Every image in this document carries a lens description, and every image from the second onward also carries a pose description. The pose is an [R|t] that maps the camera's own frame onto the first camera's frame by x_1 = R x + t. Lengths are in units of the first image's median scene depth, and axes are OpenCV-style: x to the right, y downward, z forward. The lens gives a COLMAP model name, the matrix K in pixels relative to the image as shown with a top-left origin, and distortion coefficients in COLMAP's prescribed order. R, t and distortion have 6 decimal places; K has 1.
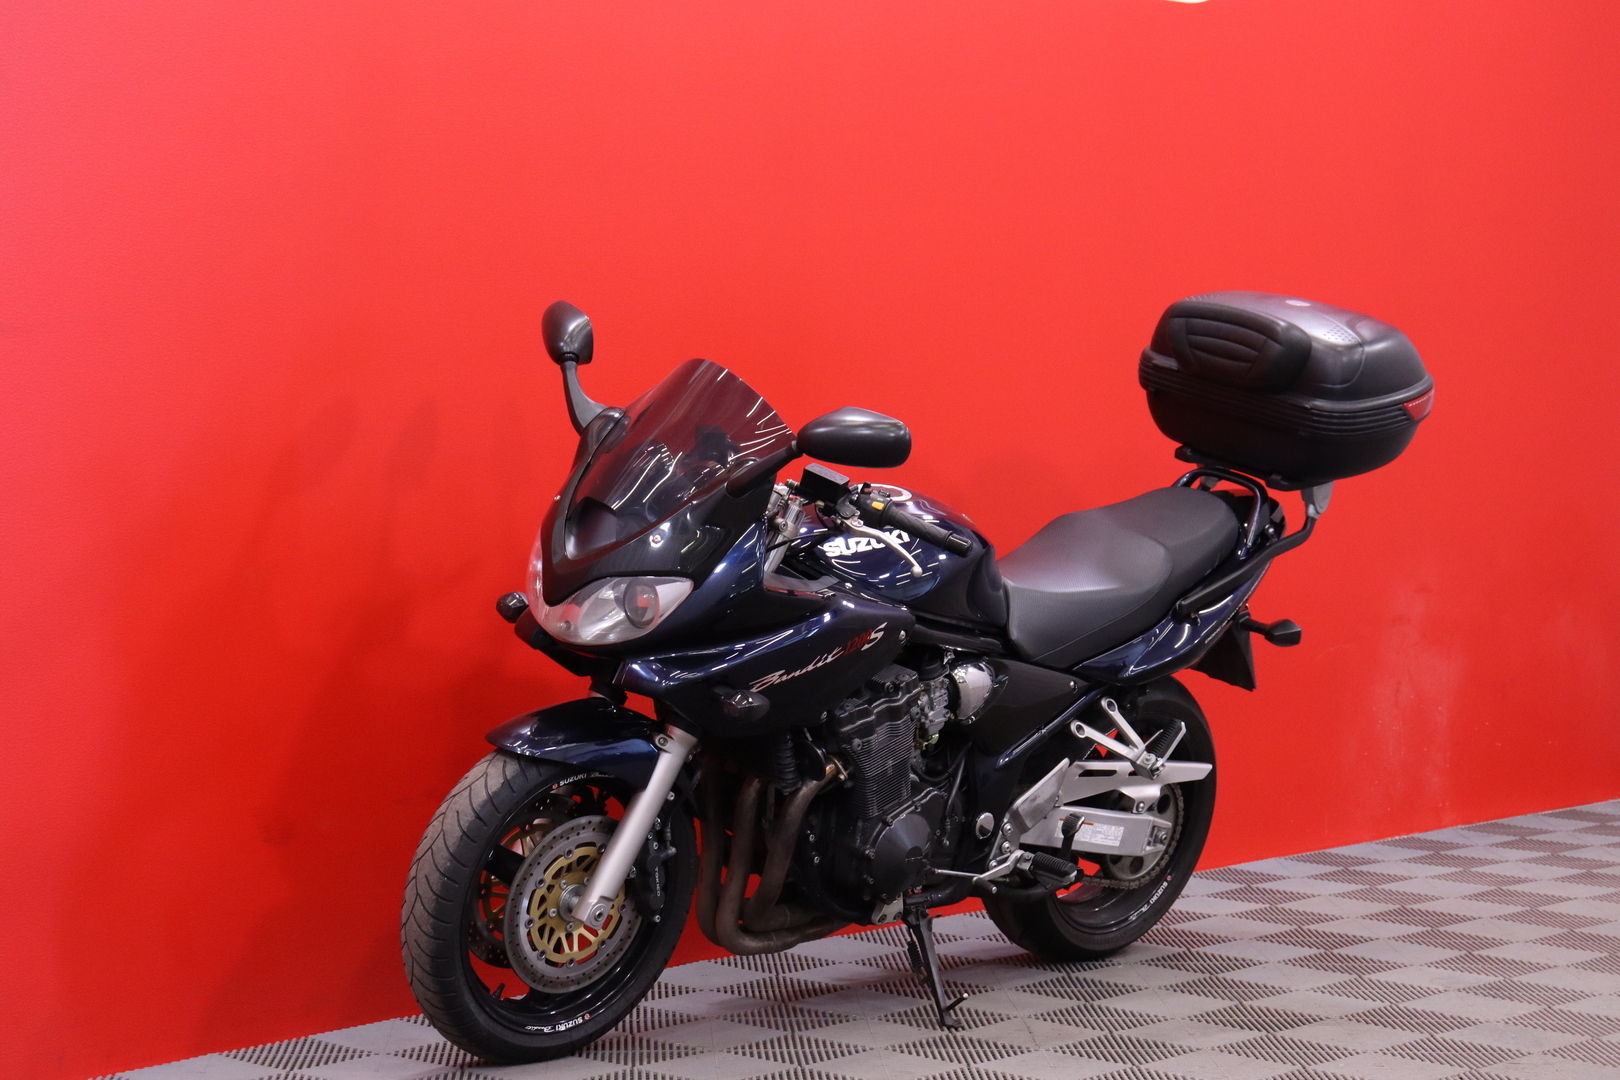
lens RADIAL K [[3371.3, 0, 810.0], [0, 3371.3, 540.0], [0, 0, 1]] dist [0.207521, 0.198770]
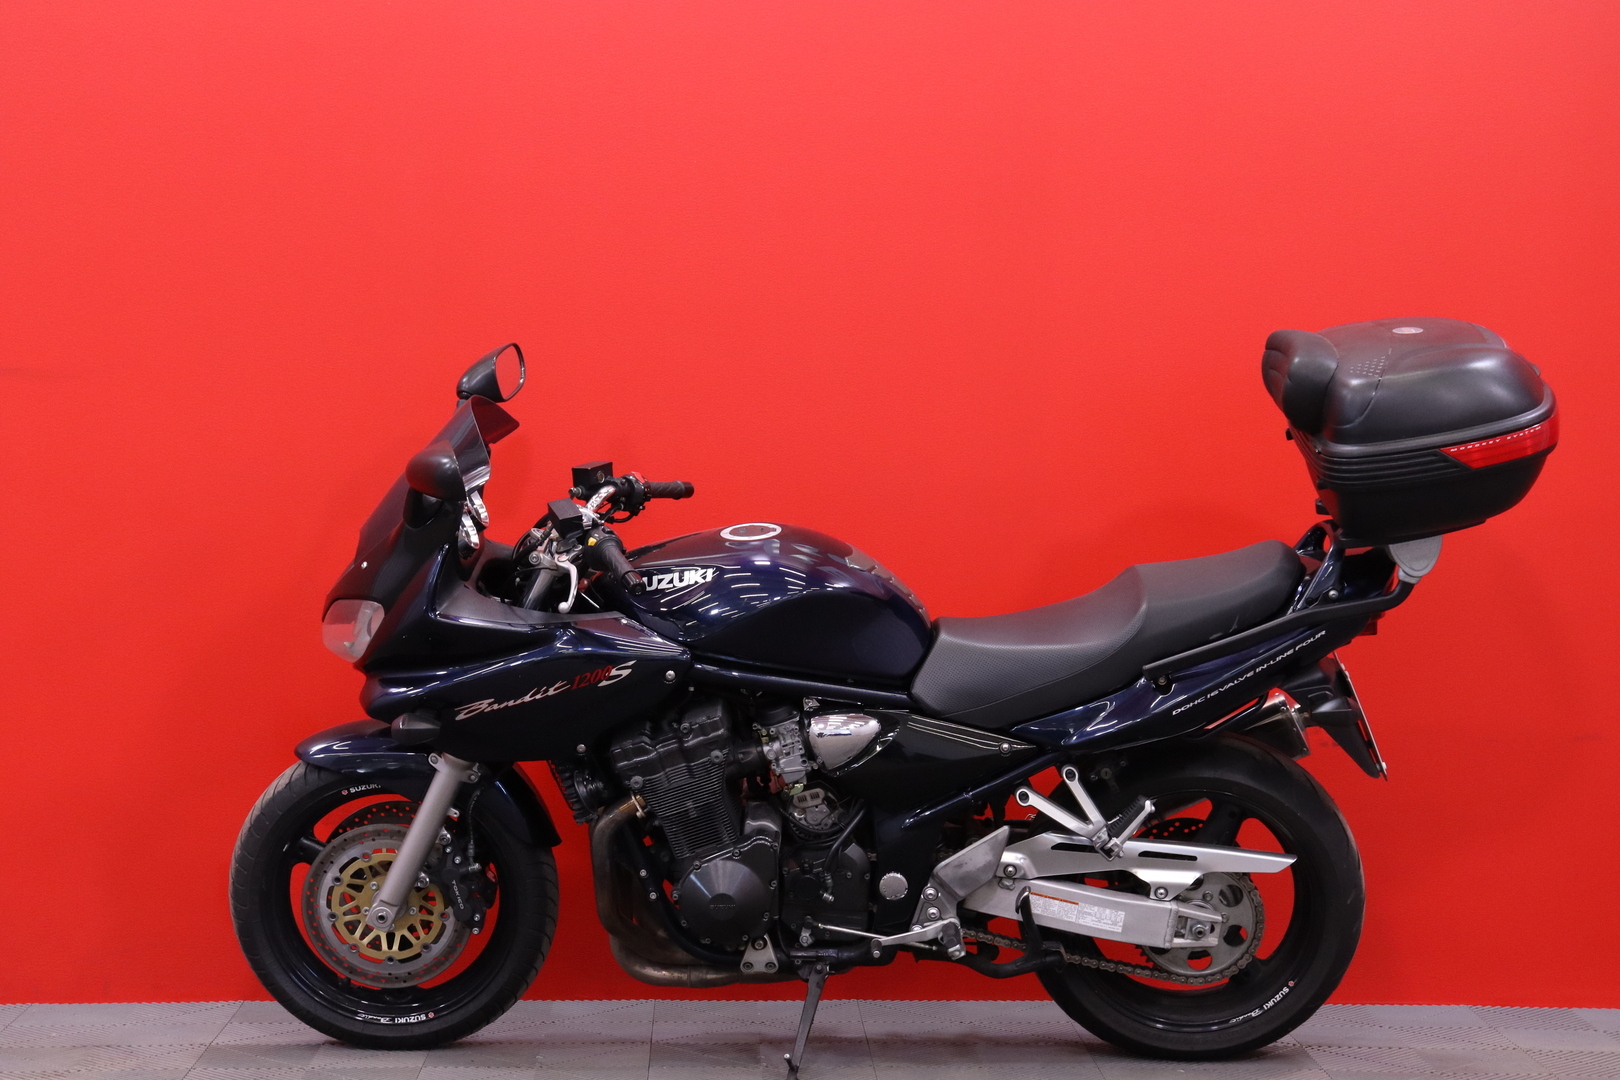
lens RADIAL K [[3000.1, 0, 810.0], [0, 3000.1, 540.0], [0, 0, 1]] dist [0.197671, -0.017285]
pose [[0.688849, 0.028830, -0.724332, 0.689765], [-0.039732, 0.999208, 0.001985, -0.014548], [0.723816, 0.027412, 0.689449, 0.423620]]
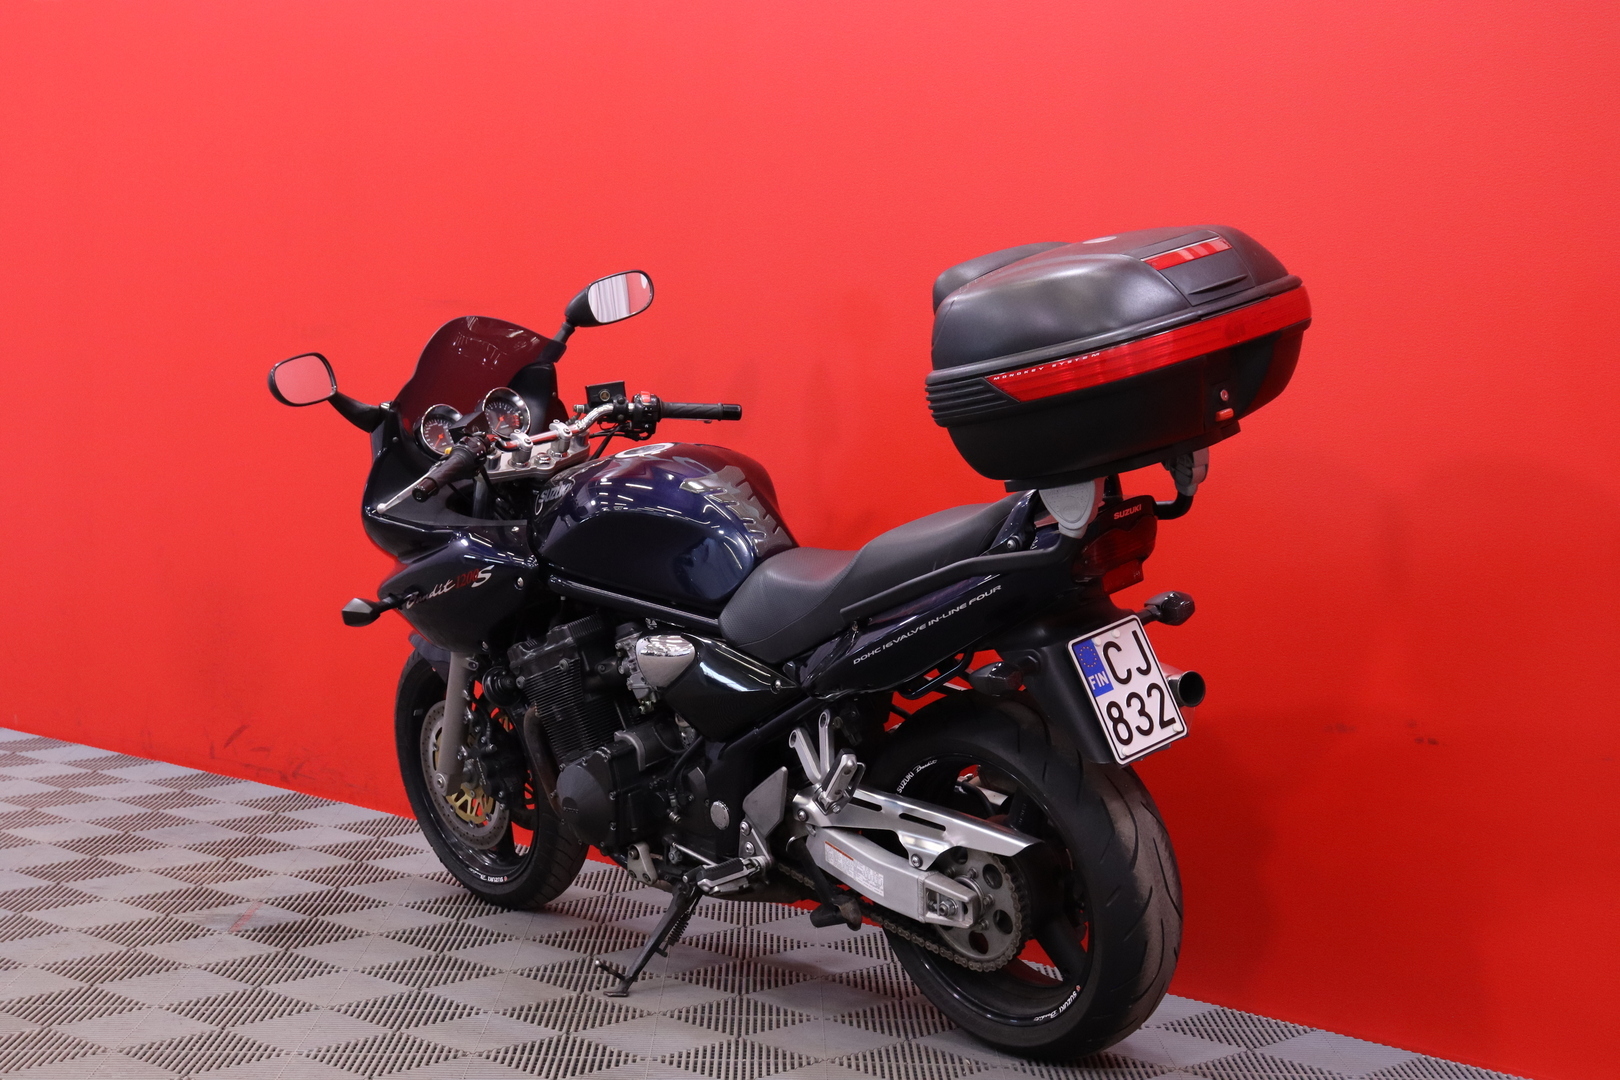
lens RADIAL K [[2677.7, 0, 810.0], [0, 2677.7, 540.0], [0, 0, 1]] dist [0.066338, 0.023193]
pose [[-0.044039, 0.064902, -0.996919, 0.840734], [-0.074096, 0.994927, 0.068045, -0.046950], [0.996278, 0.076865, -0.039007, 1.119308]]
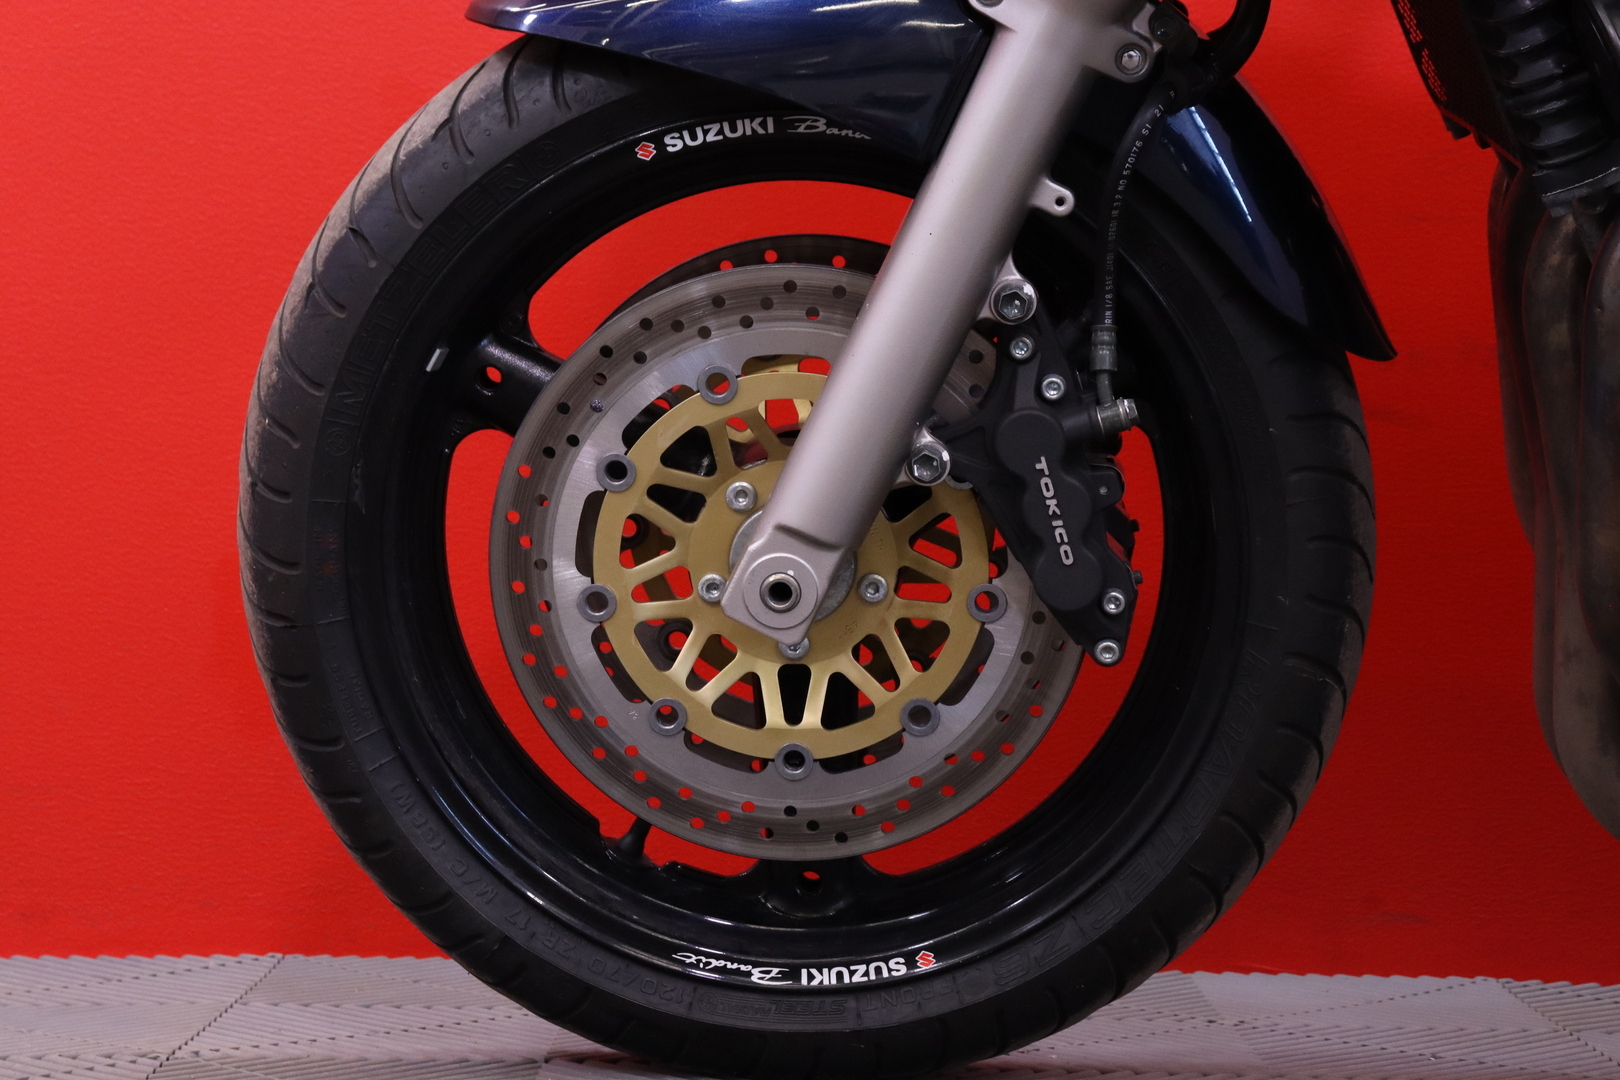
lens RADIAL K [[3371.3, 0, 810.0], [0, 3371.3, 540.0], [0, 0, 1]] dist [0.207521, 0.198770]
pose [[0.665995, 0.012248, -0.745856, 0.153321], [-0.048066, 0.998492, -0.026523, 0.109932], [0.744406, 0.053514, 0.665579, 0.777150]]
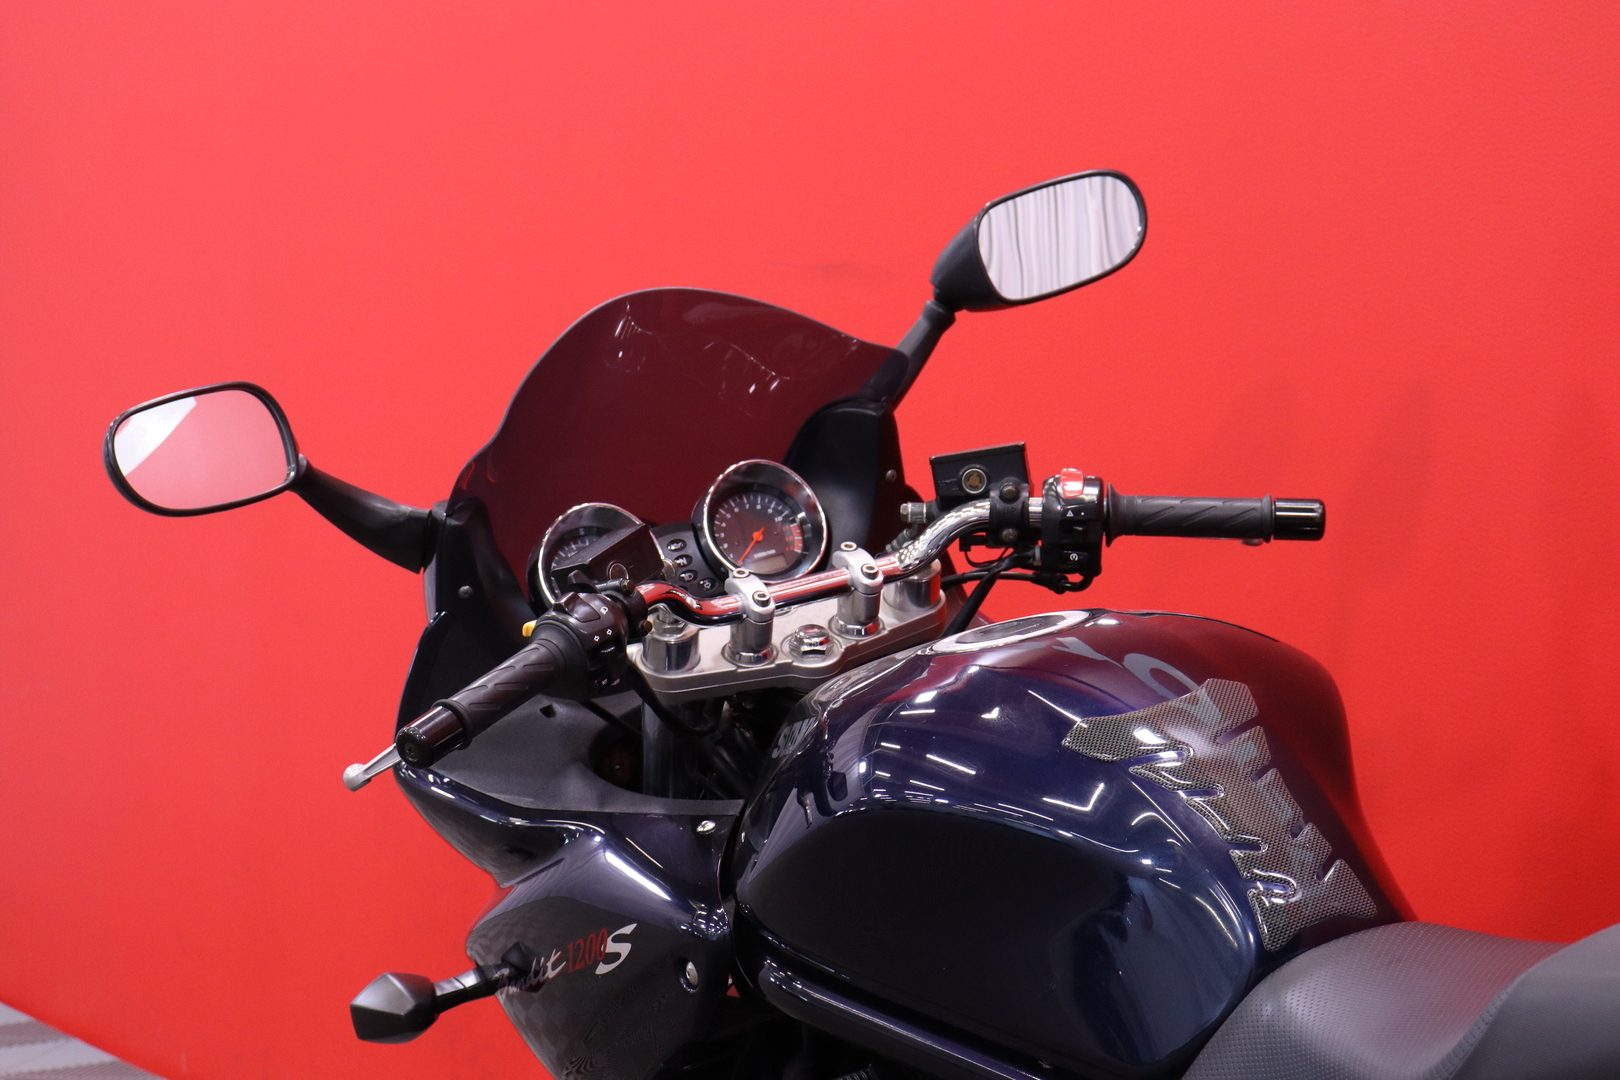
lens RADIAL K [[3756.8, 0, 810.0], [0, 3756.8, 540.0], [0, 0, 1]] dist [0.548150, 0.060838]
pose [[-0.314089, 0.039260, -0.948581, 0.442906], [-0.058368, 0.996456, 0.060568, -0.050059], [0.947598, 0.074391, -0.310684, 1.147383]]
